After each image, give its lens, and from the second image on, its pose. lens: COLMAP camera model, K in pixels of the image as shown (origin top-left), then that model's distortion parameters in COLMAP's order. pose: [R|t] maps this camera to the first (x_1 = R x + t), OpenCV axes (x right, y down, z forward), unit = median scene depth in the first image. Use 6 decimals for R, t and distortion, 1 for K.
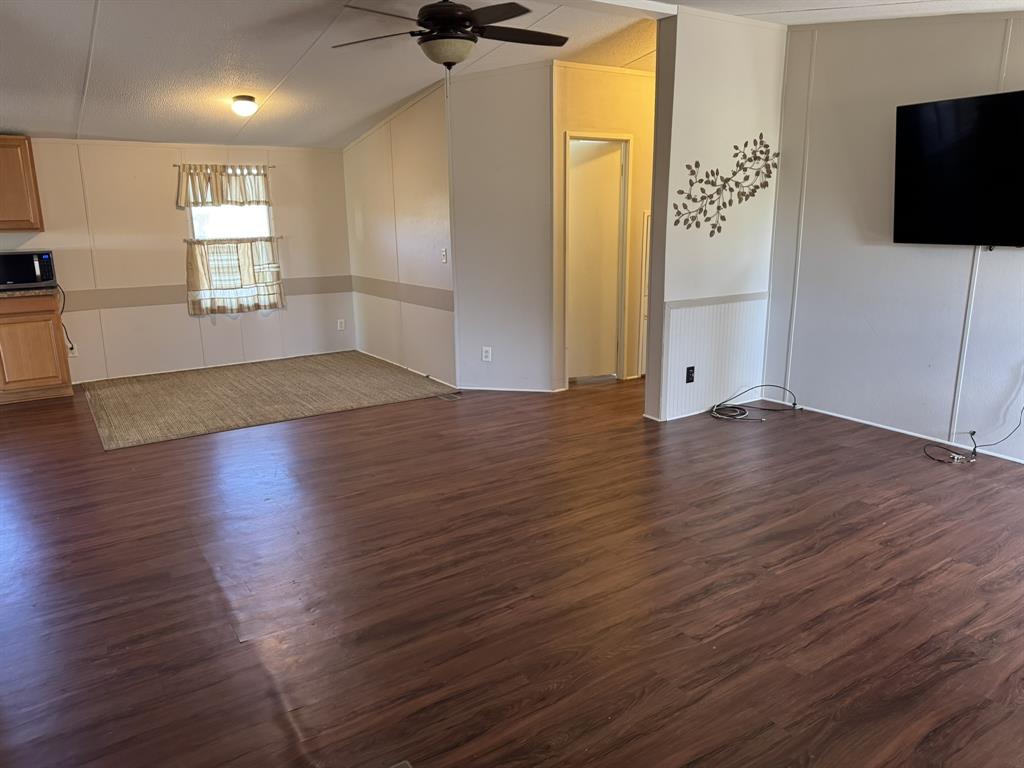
lens RADIAL K [[720.8, 0, 512.0], [0, 720.8, 384.0], [0, 0, 1]] dist [0.090730, -0.109545]
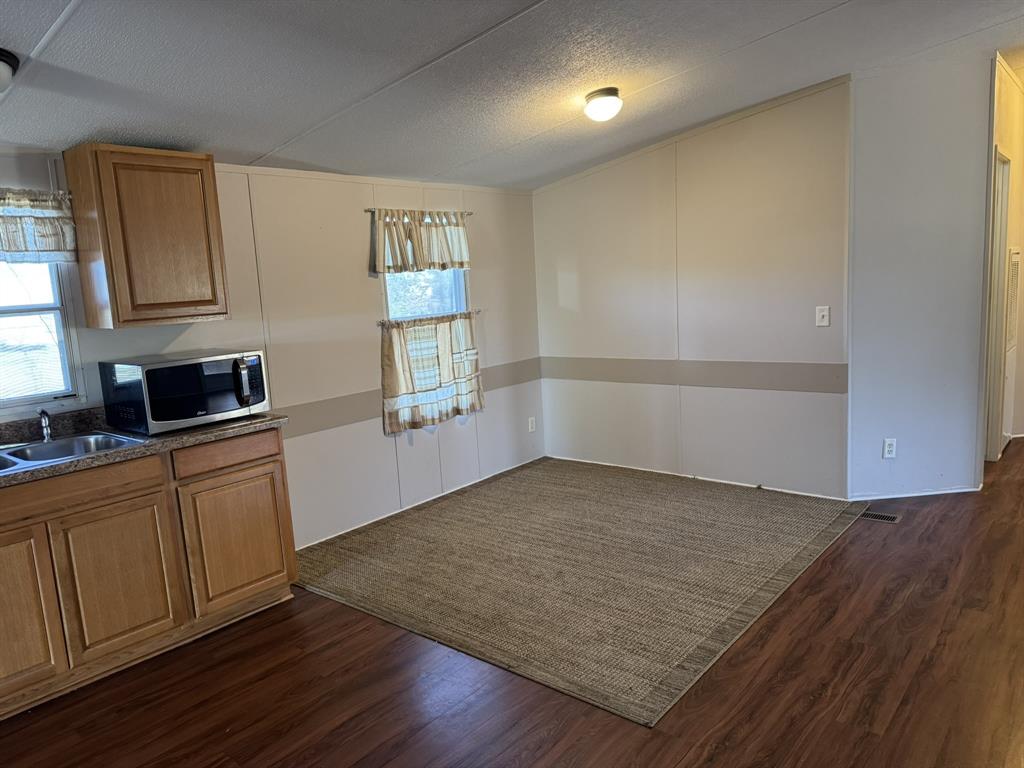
lens RADIAL K [[708.9, 0, 515.0], [0, 708.9, 396.7], [0, 0, 1]] dist [0.091268, -0.179359]
pose [[0.956825, -0.086921, 0.277362, -0.506086], [0.107289, 0.992470, -0.059094, -0.078004], [-0.270137, 0.086300, 0.958946, 0.350872]]
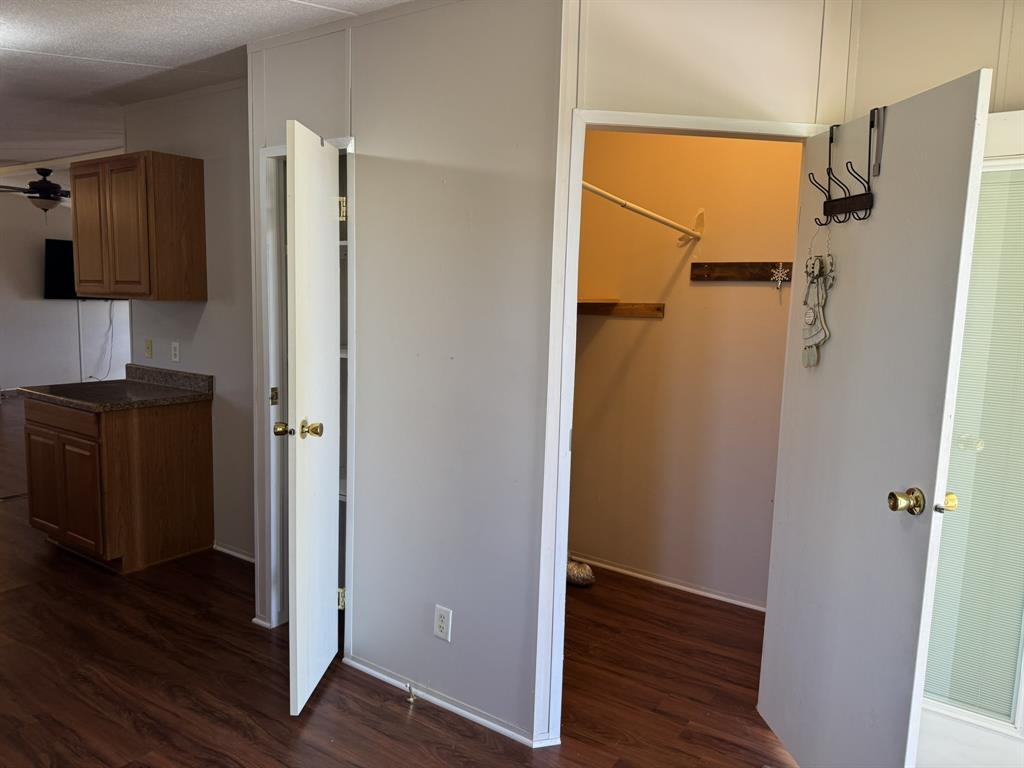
lens RADIAL K [[721.3, 0, 523.3], [0, 721.3, 386.8], [0, 0, 1]] dist [0.023219, -0.028490]
pose [[-0.384195, -0.120447, 0.915362, -1.313405], [0.176378, 0.963618, 0.200826, -0.080789], [-0.906248, 0.238606, -0.348973, 0.348074]]
